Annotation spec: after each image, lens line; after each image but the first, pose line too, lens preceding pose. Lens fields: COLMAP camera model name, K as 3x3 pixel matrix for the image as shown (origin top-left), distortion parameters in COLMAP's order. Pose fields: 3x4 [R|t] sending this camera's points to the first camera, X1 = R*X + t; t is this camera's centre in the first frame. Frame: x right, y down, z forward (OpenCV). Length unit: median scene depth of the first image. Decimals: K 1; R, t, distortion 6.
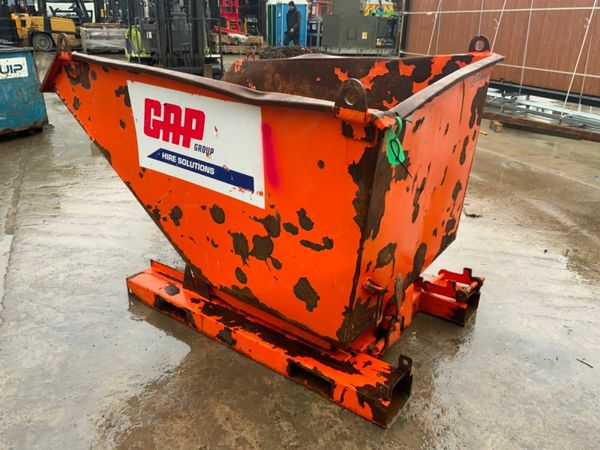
lens RADIAL K [[496.8, 0, 302.2], [0, 496.8, 229.6], [0, 0, 1]] dist [0.032866, -0.070160]
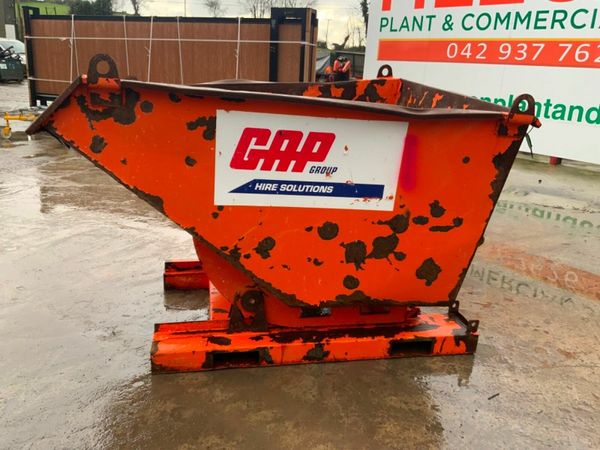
lens RADIAL K [[496.8, 0, 298.5], [0, 496.8, 230.0], [0, 0, 1]] dist [0.032866, -0.070160]
pose [[0.680281, -0.219454, 0.699327, -0.944174], [0.251696, 0.966048, 0.058313, -0.109504], [-0.688380, 0.136349, 0.712420, 0.302622]]
